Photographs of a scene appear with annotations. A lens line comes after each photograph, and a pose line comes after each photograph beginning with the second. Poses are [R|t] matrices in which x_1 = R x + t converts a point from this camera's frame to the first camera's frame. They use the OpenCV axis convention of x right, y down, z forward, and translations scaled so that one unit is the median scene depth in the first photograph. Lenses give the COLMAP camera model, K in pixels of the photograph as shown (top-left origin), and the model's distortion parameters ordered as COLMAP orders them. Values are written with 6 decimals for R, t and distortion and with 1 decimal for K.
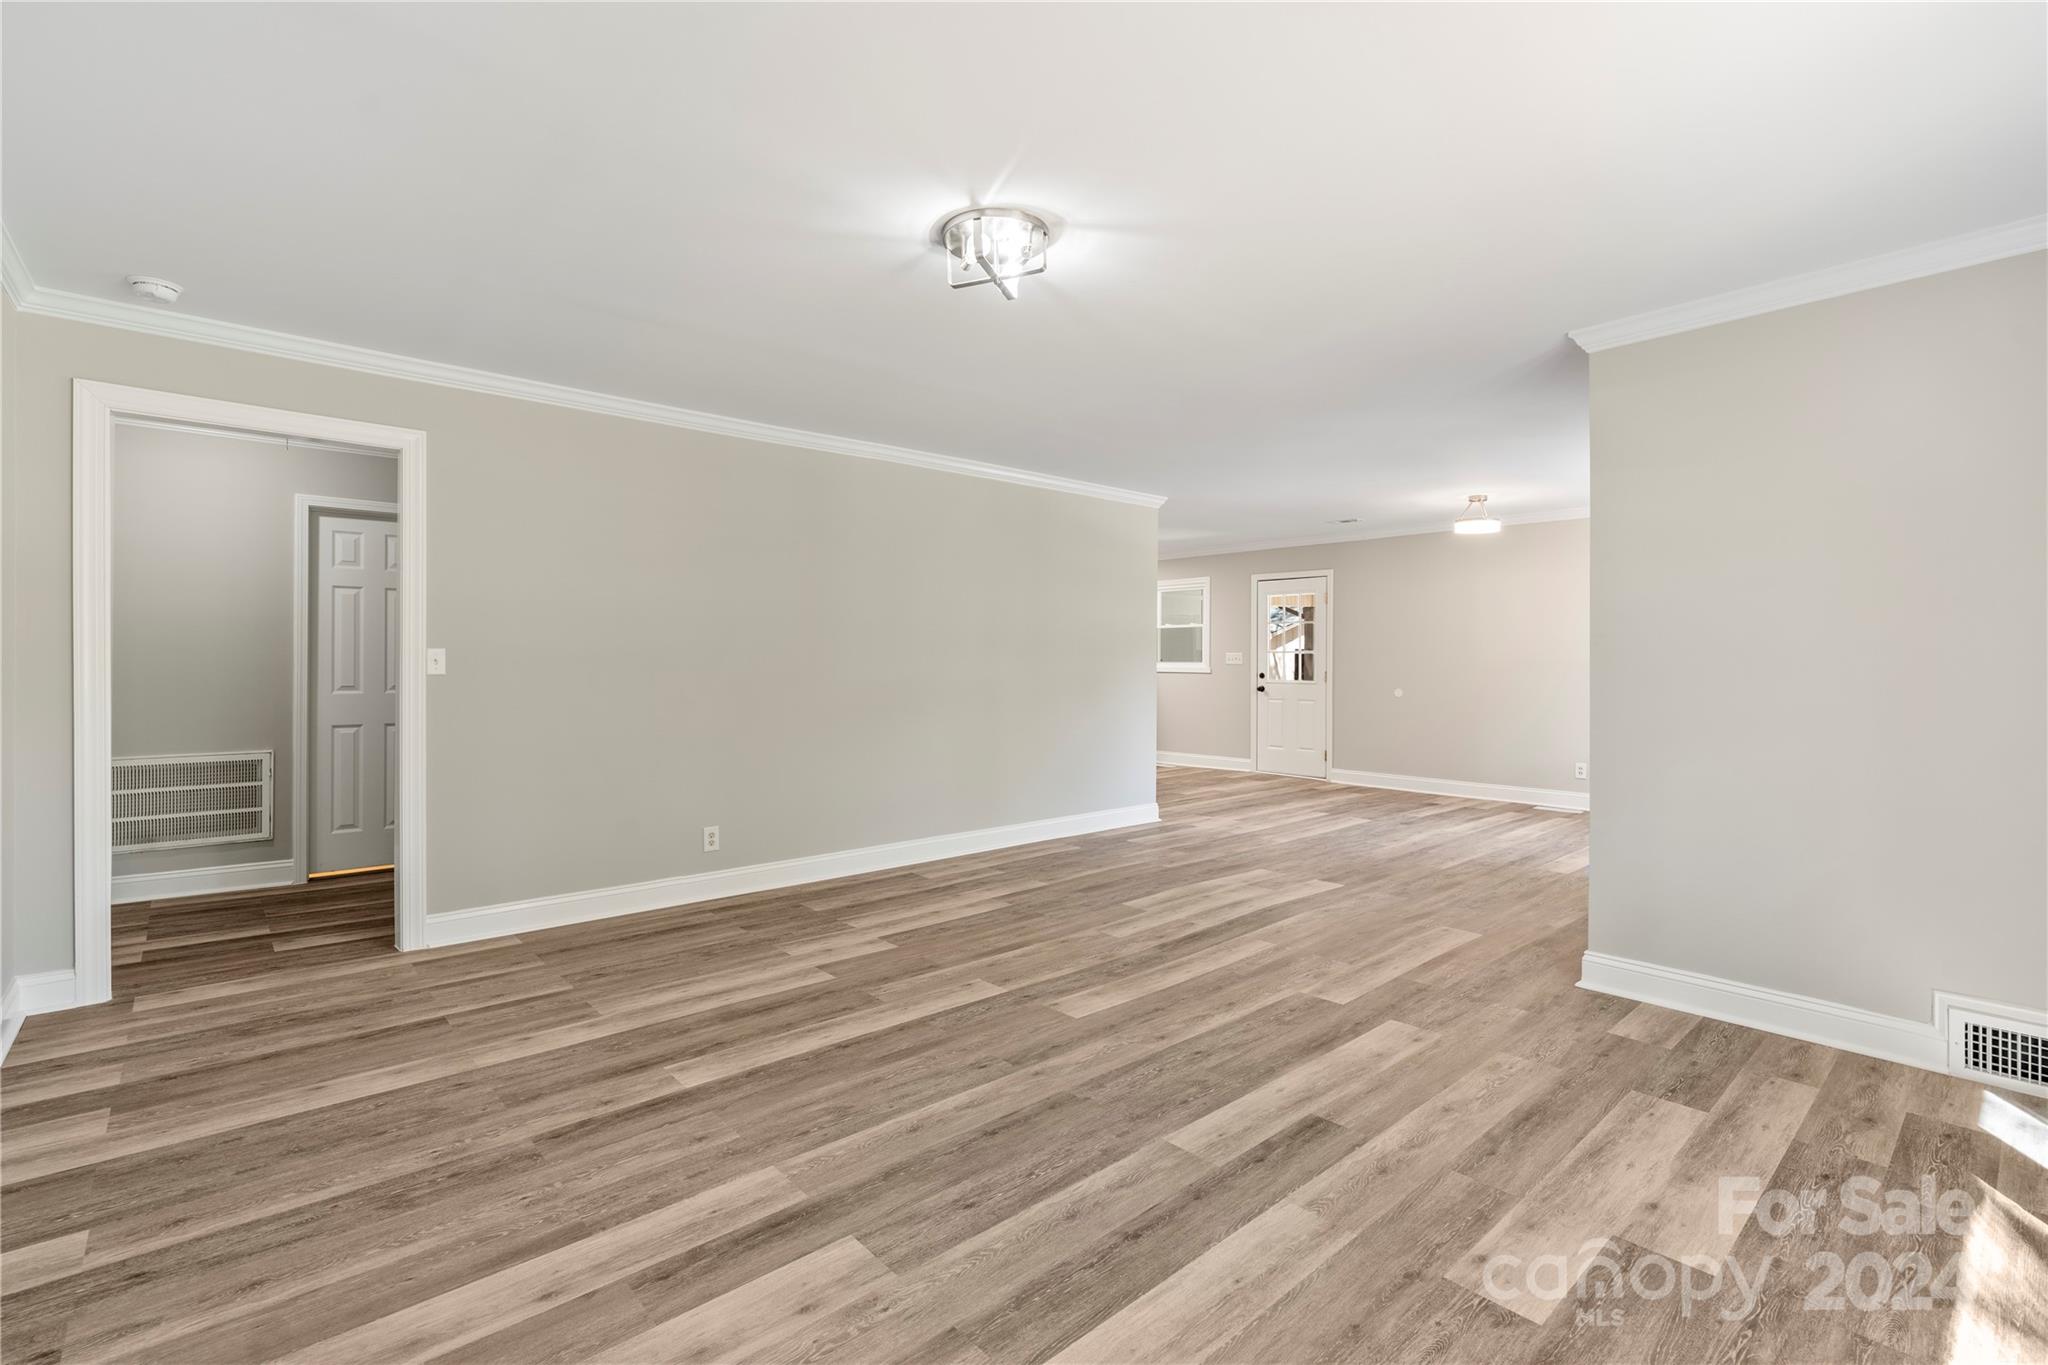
lens RADIAL K [[926.1, 0, 1040.1], [0, 926.1, 671.2], [0, 0, 1]] dist [-0.001621, 0.001085]
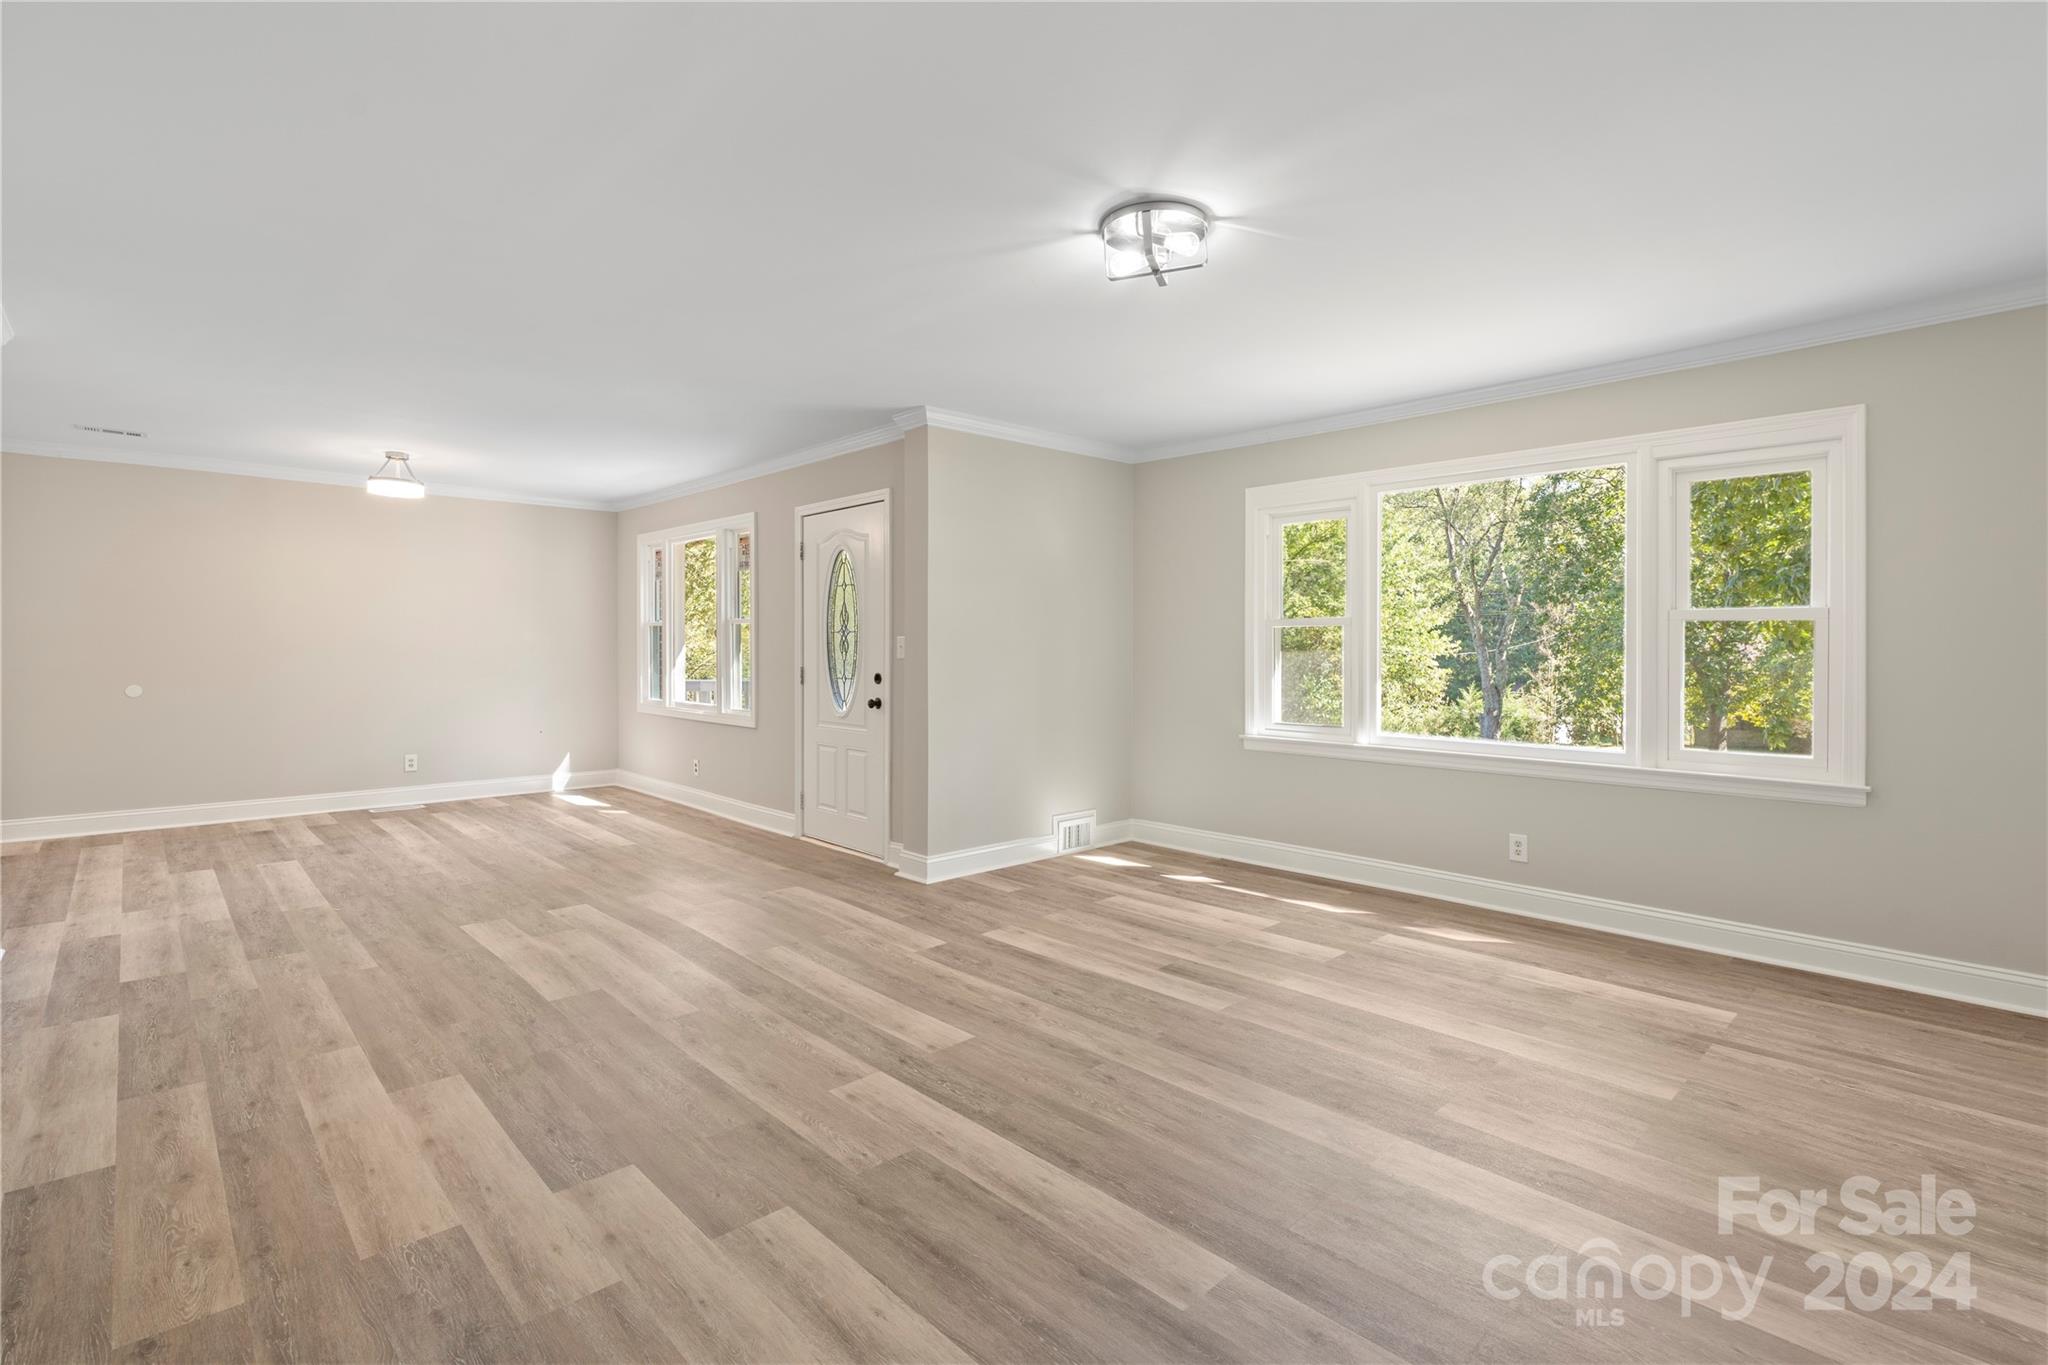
lens RADIAL K [[926.1, 0, 1025.5], [0, 926.1, 663.6], [0, 0, 1]] dist [-0.001621, 0.001085]
pose [[-0.016943, -0.017181, 0.999709, -0.884755], [0.006235, 0.999831, 0.017288, -0.013086], [-0.999837, 0.006526, -0.016833, 0.969279]]
